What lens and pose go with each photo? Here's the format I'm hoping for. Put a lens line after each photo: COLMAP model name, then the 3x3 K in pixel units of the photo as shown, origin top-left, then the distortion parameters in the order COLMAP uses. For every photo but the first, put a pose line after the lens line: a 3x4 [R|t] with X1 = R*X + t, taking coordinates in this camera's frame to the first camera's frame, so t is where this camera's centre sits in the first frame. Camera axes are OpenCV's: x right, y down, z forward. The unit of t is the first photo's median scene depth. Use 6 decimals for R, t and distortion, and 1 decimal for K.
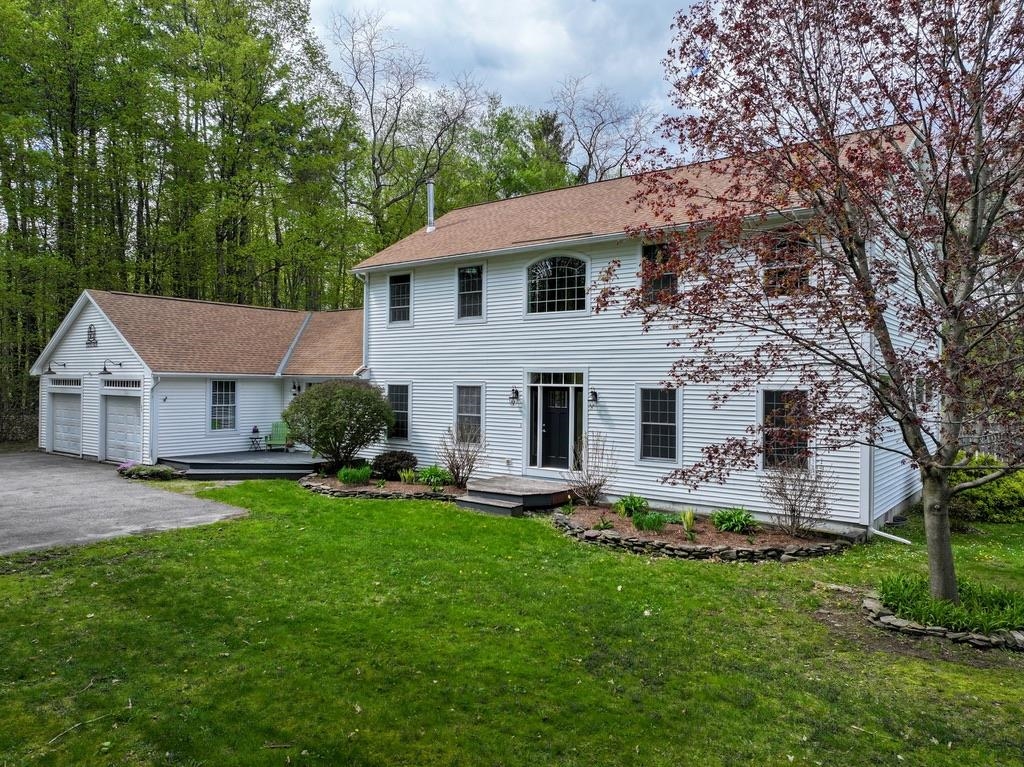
lens RADIAL K [[716.7, 0, 514.9], [0, 716.7, 384.1], [0, 0, 1]] dist [0.005045, 0.001169]
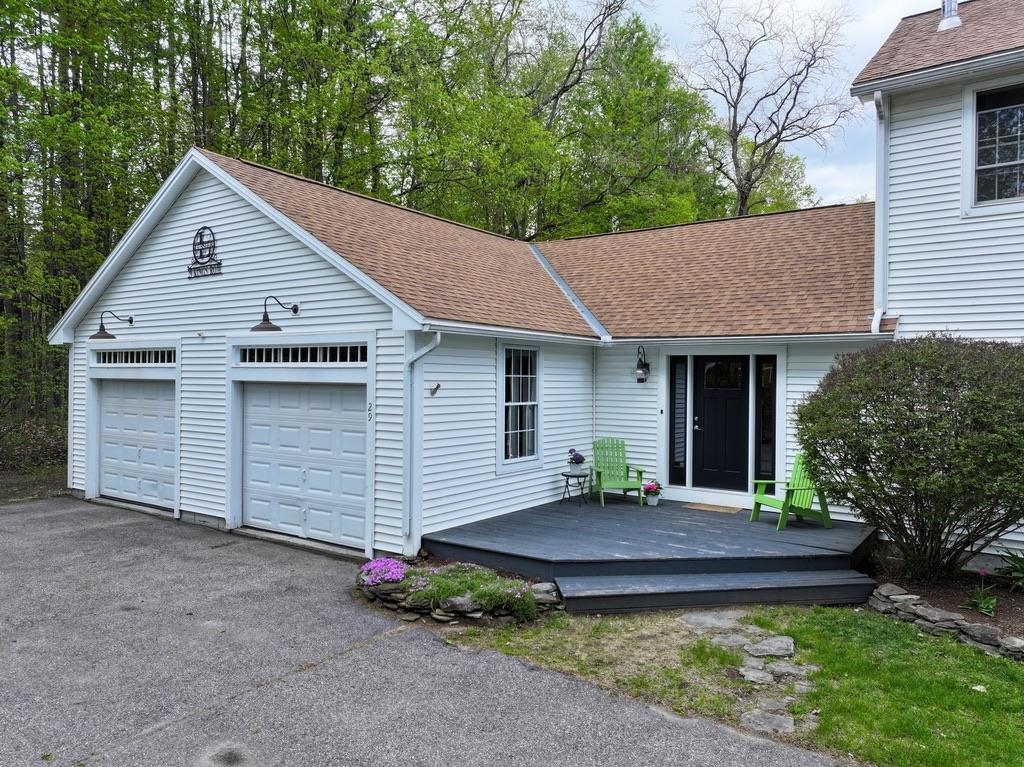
lens RADIAL K [[716.7, 0, 514.9], [0, 716.7, 384.1], [0, 0, 1]] dist [0.005045, 0.001169]
pose [[0.998837, -0.003897, 0.048058, -0.421578], [0.003306, 0.999918, 0.012364, 0.011521], [-0.048102, -0.012191, 0.998768, 0.544872]]
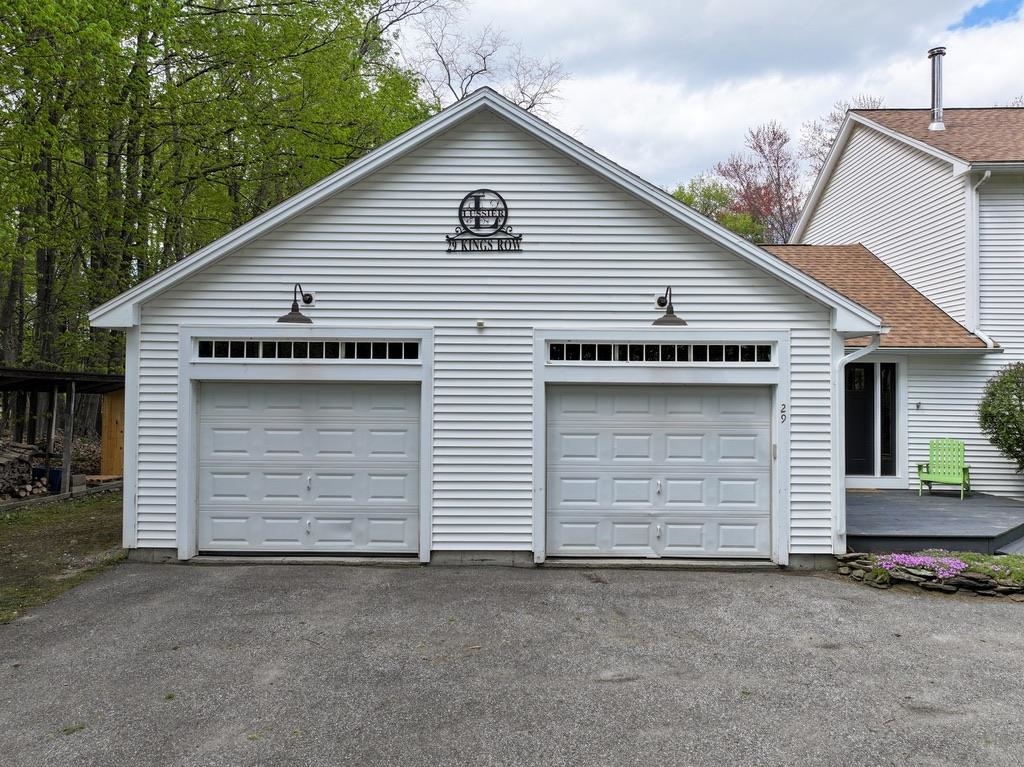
lens RADIAL K [[730.2, 0, 512.0], [0, 730.2, 383.5], [0, 0, 1]] dist [0.006312, 0.001302]
pose [[0.799708, -0.005076, 0.600368, -0.808993], [0.001405, 0.999977, 0.006583, 0.012440], [-0.600388, -0.004421, 0.799697, 0.706785]]
